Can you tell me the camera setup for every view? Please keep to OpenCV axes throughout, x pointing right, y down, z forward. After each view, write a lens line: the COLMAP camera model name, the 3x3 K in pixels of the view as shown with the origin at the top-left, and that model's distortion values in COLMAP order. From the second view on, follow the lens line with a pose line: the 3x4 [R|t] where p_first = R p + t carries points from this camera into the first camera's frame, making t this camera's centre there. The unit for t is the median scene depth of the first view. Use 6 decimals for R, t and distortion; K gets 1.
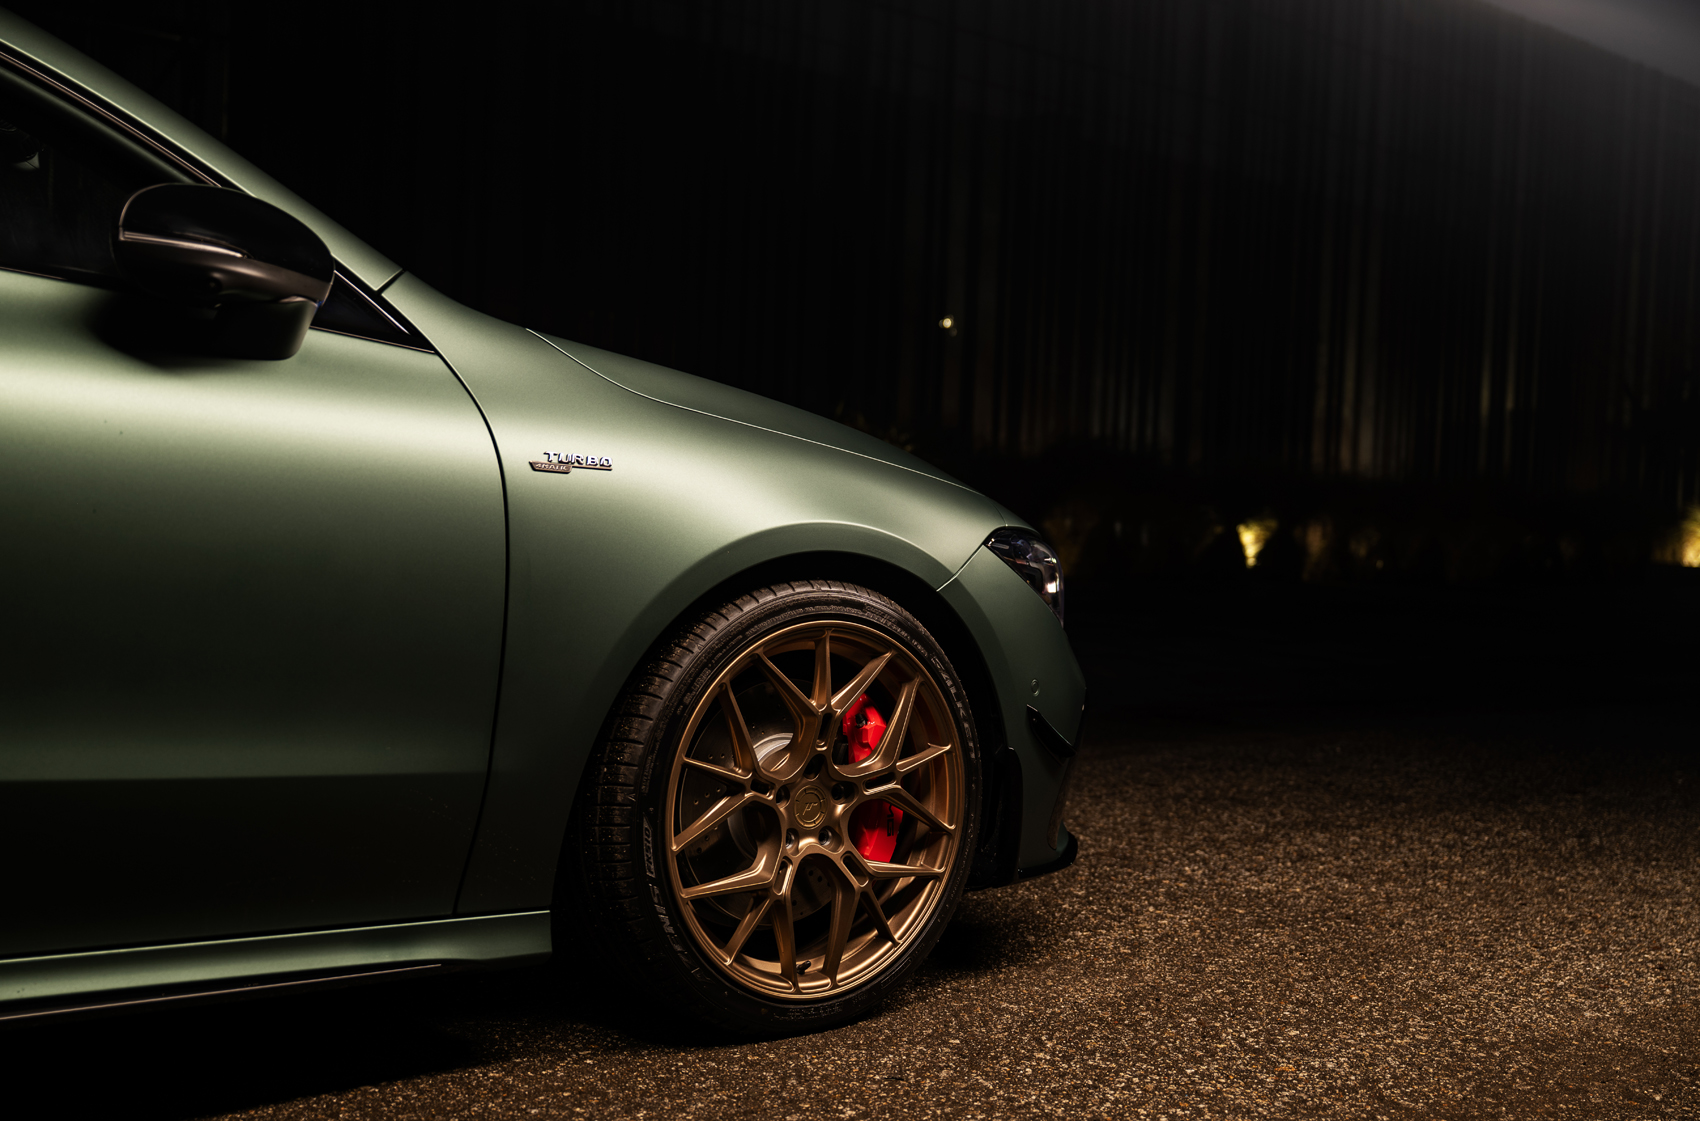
lens RADIAL K [[1731.1, 0, 850.0], [0, 1731.1, 560.5], [0, 0, 1]] dist [0.070378, 0.001859]
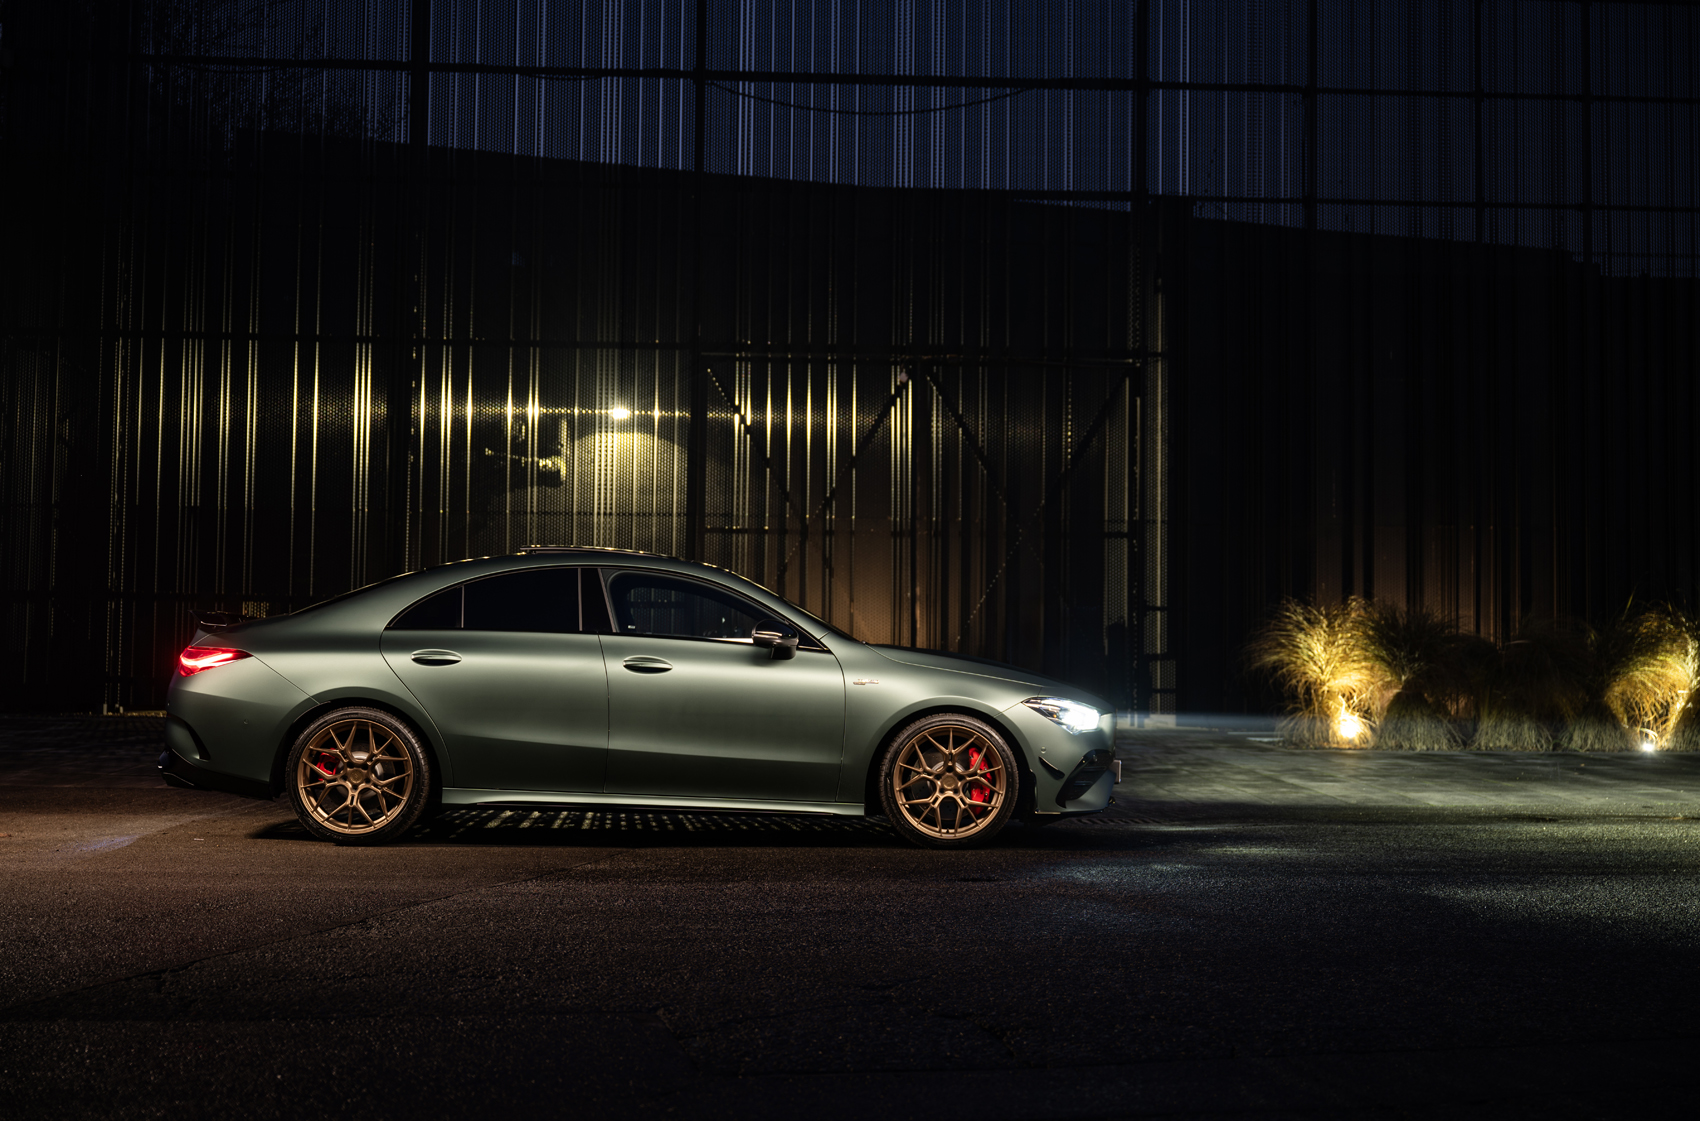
lens RADIAL K [[2023.5, 0, 850.0], [0, 2023.5, 560.5], [0, 0, 1]] dist [-0.000754, -0.009438]
pose [[0.792392, -0.065763, -0.606457, 2.338875], [0.006542, 0.995031, -0.099350, 0.109876], [0.609977, 0.074757, 0.788885, -2.334906]]
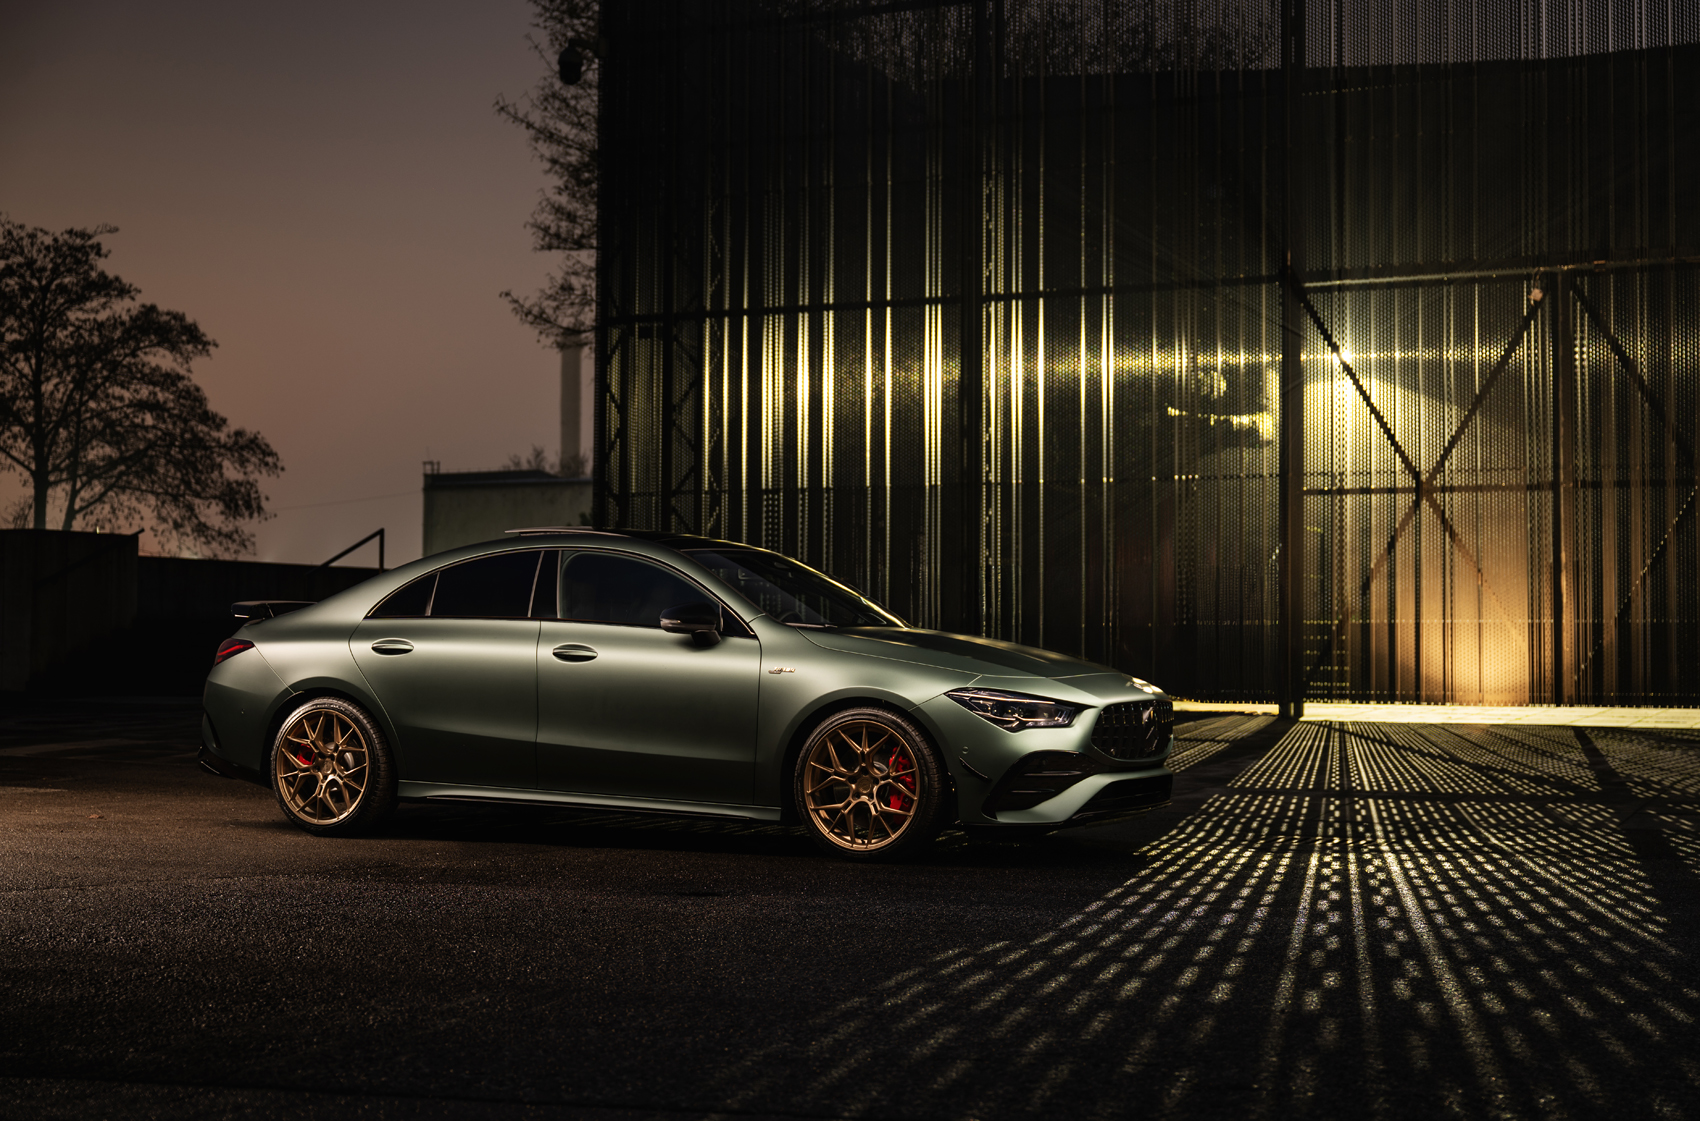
lens RADIAL K [[2299.5, 0, 850.0], [0, 2299.5, 560.5], [0, 0, 1]] dist [-0.008327, 0.007564]
pose [[0.403047, -0.074705, -0.912125, 3.701372], [-0.010301, 0.996229, -0.086145, 0.105309], [0.915121, 0.044117, 0.400758, -0.605067]]
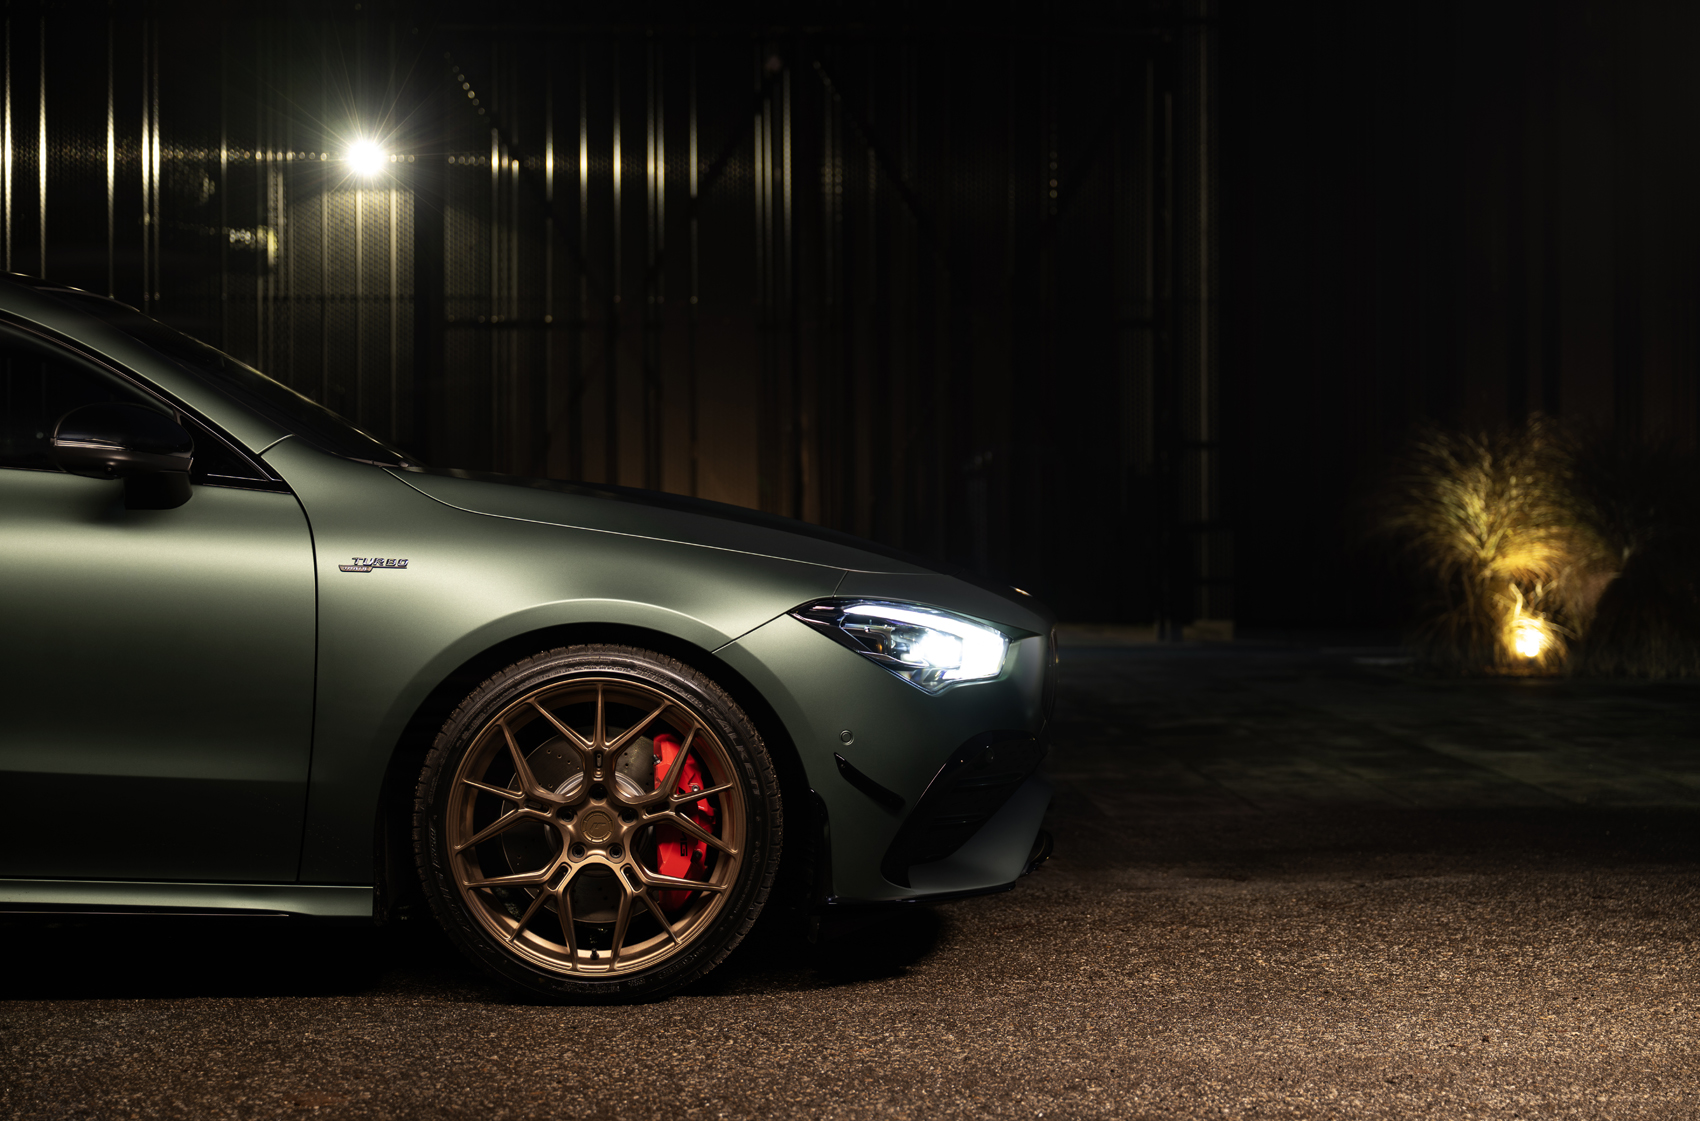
lens RADIAL K [[2617.8, 0, 850.0], [0, 2617.8, 560.5], [0, 0, 1]] dist [0.008373, 0.023657]
pose [[0.797112, -0.044502, -0.602189, 1.352314], [0.021168, 0.998727, -0.045787, 0.043463], [0.603460, 0.023750, 0.797040, -0.427331]]
